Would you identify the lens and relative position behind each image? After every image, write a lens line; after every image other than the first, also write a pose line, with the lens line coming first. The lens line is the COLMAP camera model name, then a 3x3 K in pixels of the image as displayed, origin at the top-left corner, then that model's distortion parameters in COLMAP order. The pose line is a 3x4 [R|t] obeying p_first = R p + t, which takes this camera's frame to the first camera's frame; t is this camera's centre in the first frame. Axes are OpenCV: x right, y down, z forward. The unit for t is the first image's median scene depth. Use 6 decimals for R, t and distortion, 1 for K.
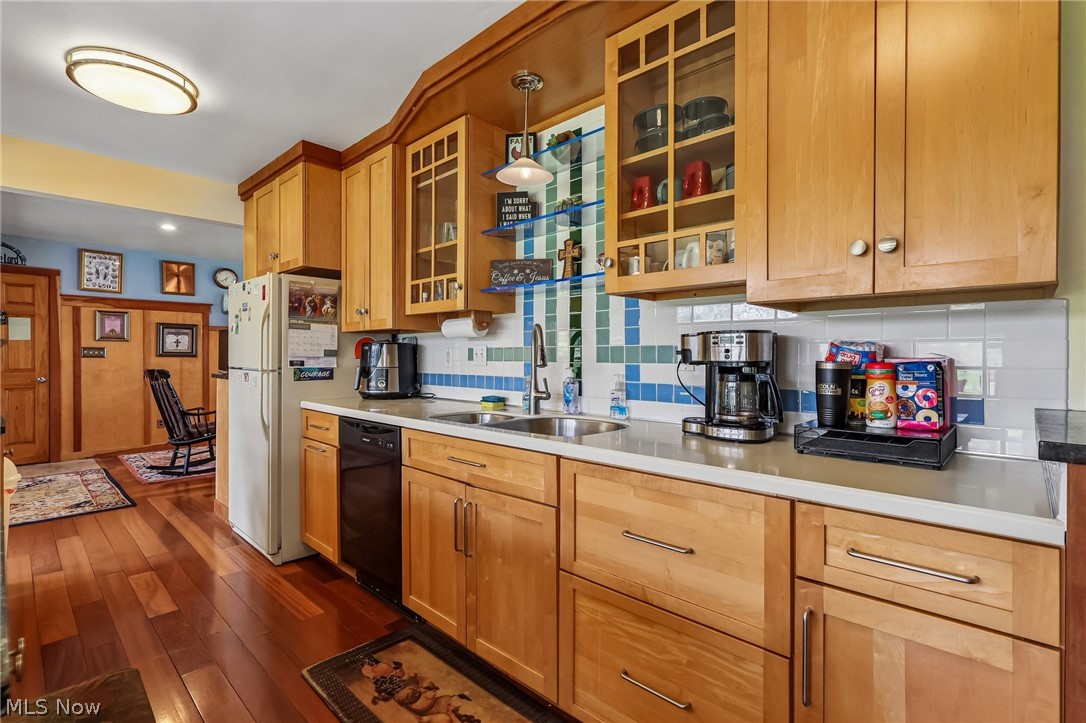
lens RADIAL K [[507.9, 0, 544.9], [0, 507.9, 358.1], [0, 0, 1]] dist [-0.000903, 0.001811]
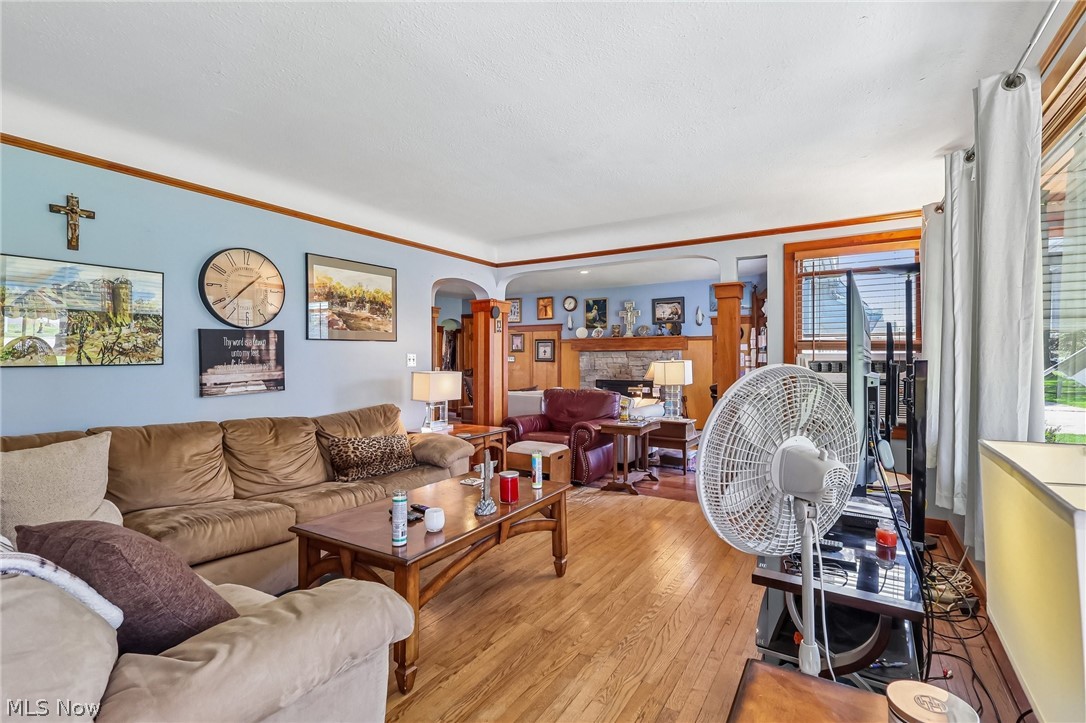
lens RADIAL K [[507.9, 0, 540.1], [0, 507.9, 361.8], [0, 0, 1]] dist [-0.000903, 0.001811]
pose [[0.196825, 0.003944, -0.980431, 0.841578], [-0.002879, 0.999990, 0.003445, -0.008759], [0.980434, 0.002145, 0.196835, 0.813731]]
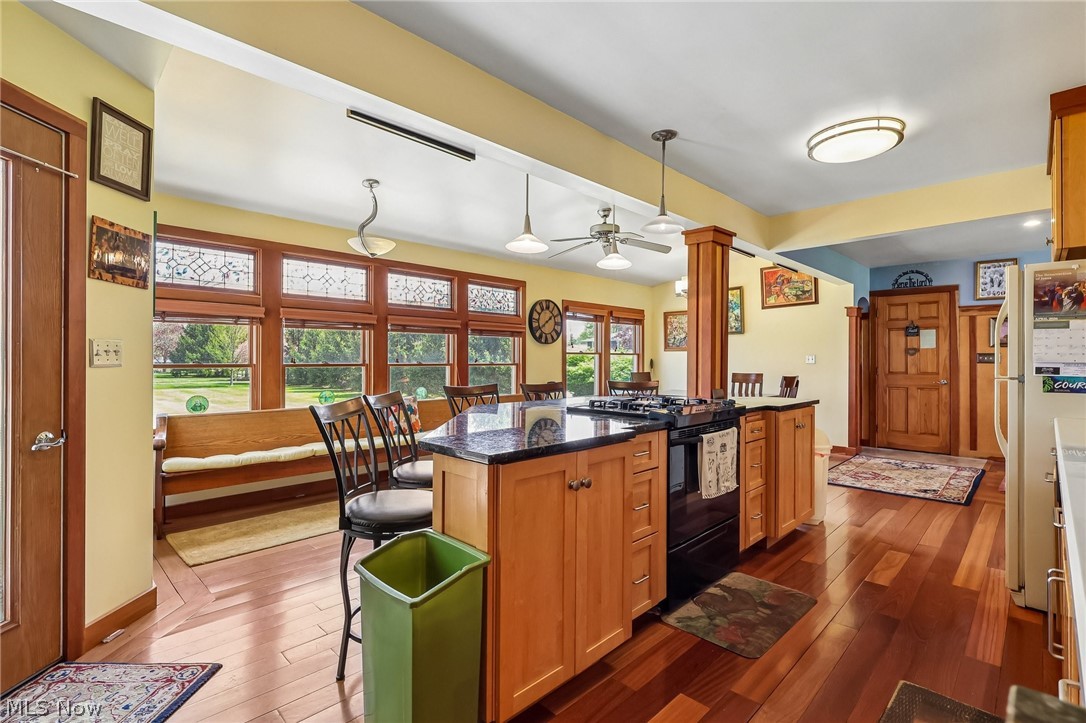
lens RADIAL K [[507.9, 0, 545.2], [0, 507.9, 357.1], [0, 0, 1]] dist [-0.000903, 0.001811]
pose [[-0.017576, -0.006908, -0.999822, 0.184285], [-0.007206, 0.999951, -0.006782, 0.000018], [0.999820, 0.007085, -0.017625, 0.113684]]
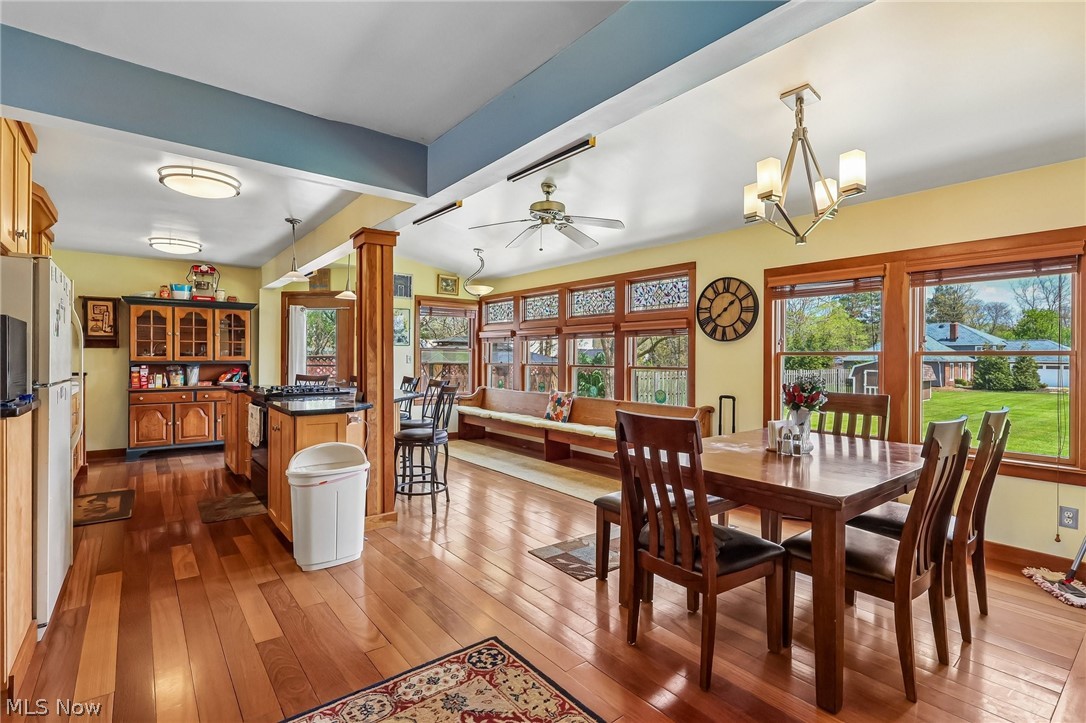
lens RADIAL K [[507.9, 0, 539.5], [0, 507.9, 357.6], [0, 0, 1]] dist [-0.000903, 0.001811]
pose [[-0.989756, -0.008385, 0.142525, -0.835124], [-0.007578, 0.999952, 0.006203, -0.015021], [-0.142570, 0.005060, -0.989772, 0.973881]]
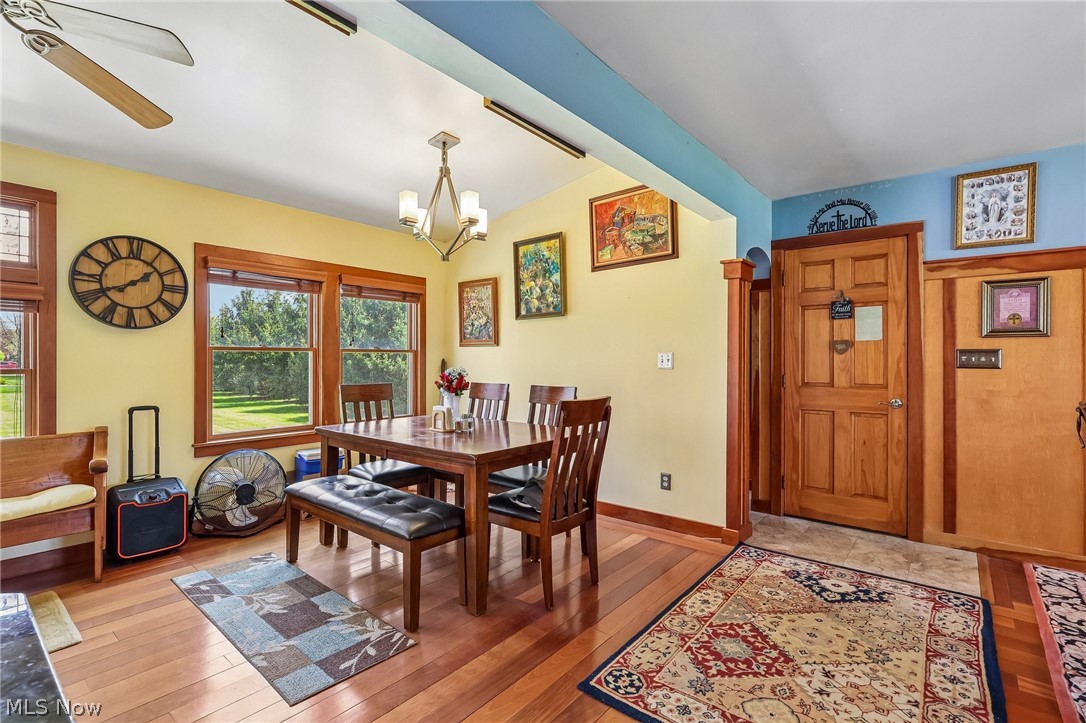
lens RADIAL K [[507.9, 0, 542.4], [0, 507.9, 357.7], [0, 0, 1]] dist [-0.000903, 0.001811]
pose [[0.074359, -0.003070, -0.997227, -0.401884], [-0.007592, 0.999965, -0.003645, -0.007273], [0.997203, 0.007842, 0.074333, 0.523028]]
